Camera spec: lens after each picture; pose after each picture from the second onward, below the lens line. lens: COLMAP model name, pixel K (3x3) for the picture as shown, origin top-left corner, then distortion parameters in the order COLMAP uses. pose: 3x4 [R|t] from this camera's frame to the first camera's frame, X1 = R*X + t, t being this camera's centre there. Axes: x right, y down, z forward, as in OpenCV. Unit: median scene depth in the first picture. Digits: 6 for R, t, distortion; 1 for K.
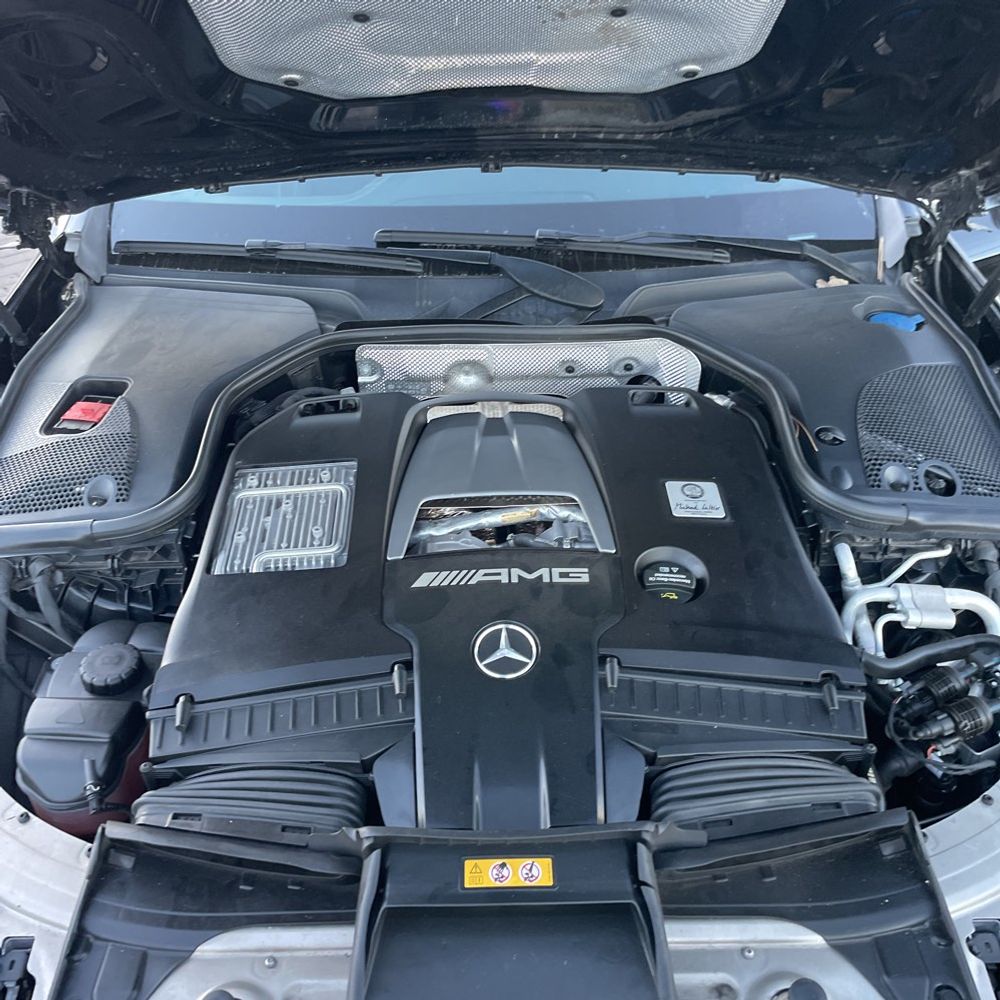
lens RADIAL K [[1008.7, 0, 500.0], [0, 1008.7, 500.0], [0, 0, 1]] dist [0.078541, -0.113055]
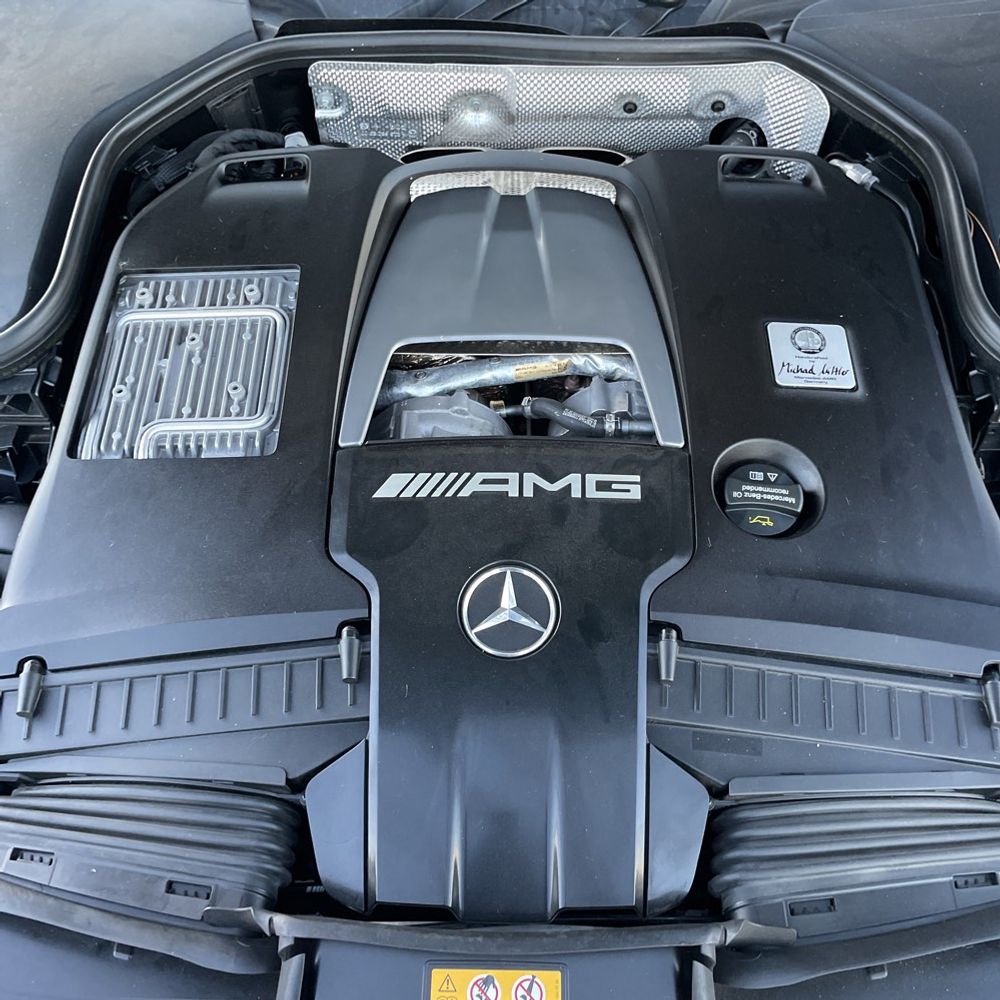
lens RADIAL K [[1008.7, 0, 500.0], [0, 1008.7, 500.0], [0, 0, 1]] dist [0.078541, -0.113055]
pose [[0.999021, 0.039264, -0.020401, 0.008825], [-0.031000, 0.950078, 0.310469, -0.110052], [0.031573, -0.309532, 0.950365, 0.340545]]
